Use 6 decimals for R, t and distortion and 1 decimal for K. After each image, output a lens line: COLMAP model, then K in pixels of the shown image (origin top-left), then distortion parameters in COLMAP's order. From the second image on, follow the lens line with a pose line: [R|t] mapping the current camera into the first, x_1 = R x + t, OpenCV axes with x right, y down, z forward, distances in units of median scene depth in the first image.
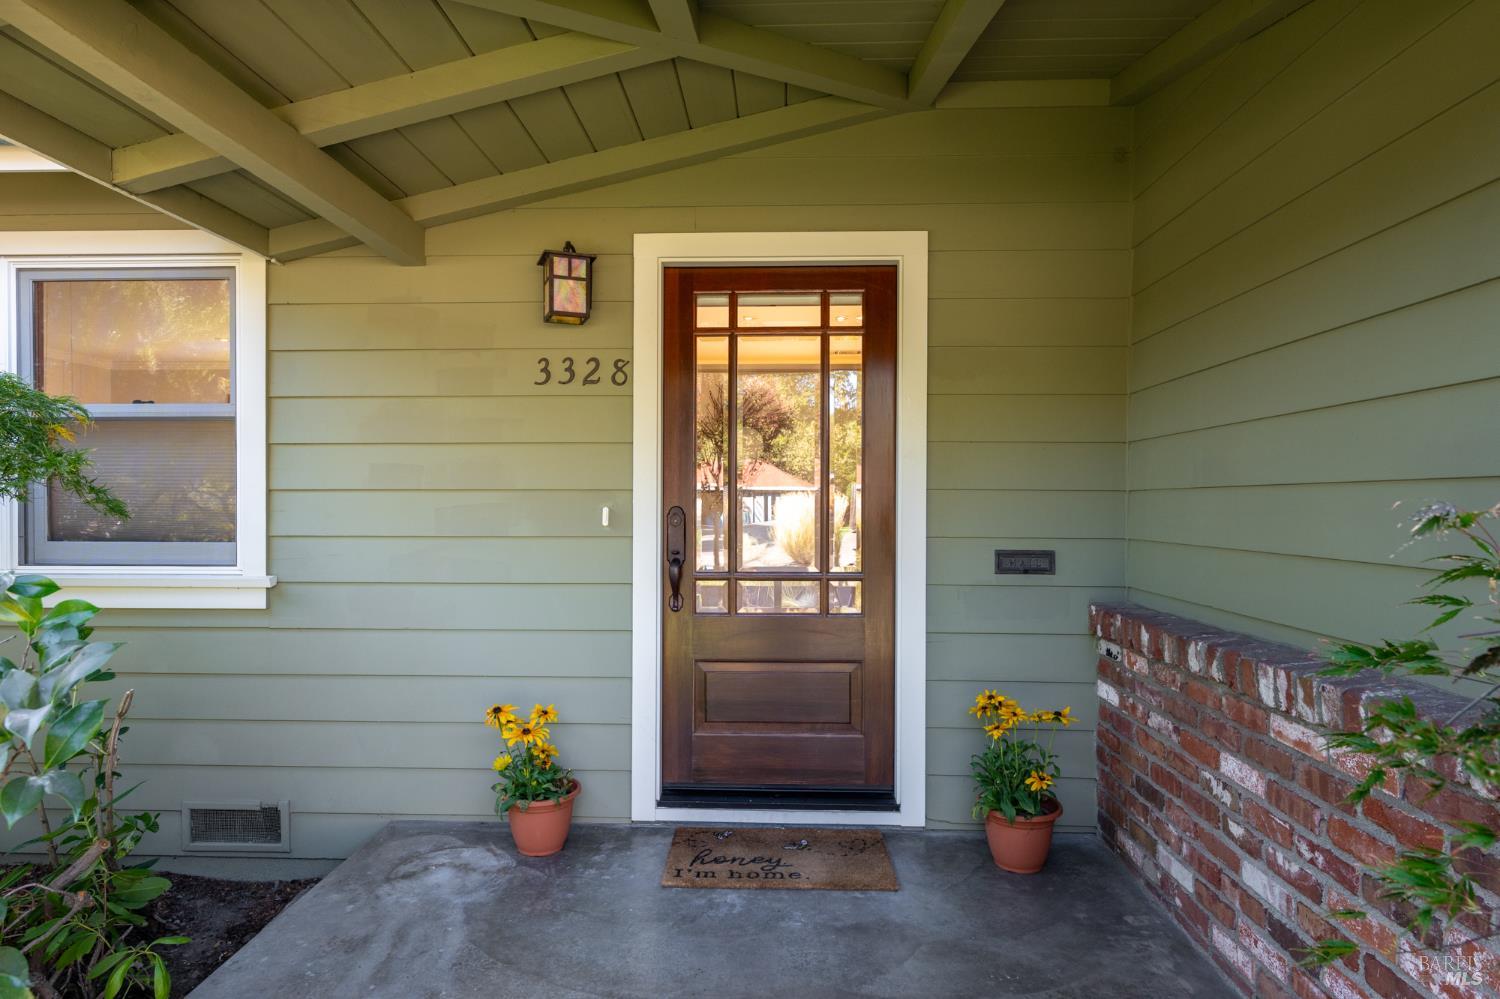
lens RADIAL K [[821.6, 0, 750.2], [0, 821.6, 501.8], [0, 0, 1]] dist [-0.005765, -0.000345]
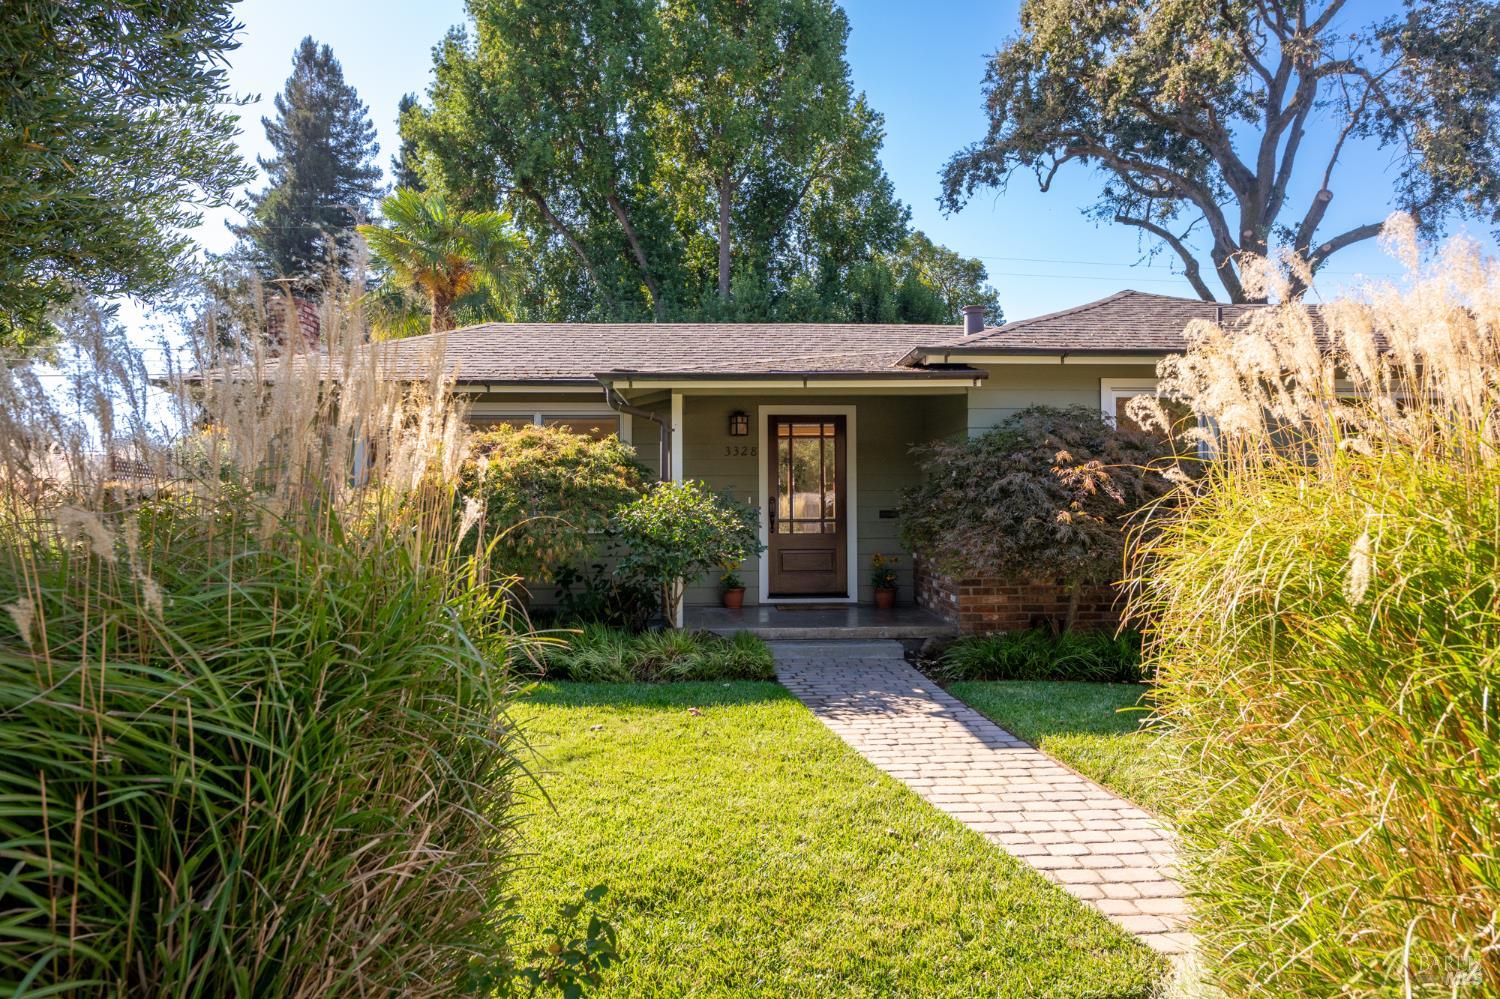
lens RADIAL K [[995.6, 0, 758.1], [0, 995.6, 491.6], [0, 0, 1]] dist [-0.003833, 0.003600]
pose [[0.995986, -0.004526, 0.089392, -0.455299], [0.006498, 0.999741, -0.021790, 0.063661], [-0.089270, 0.022284, 0.995758, -2.516361]]
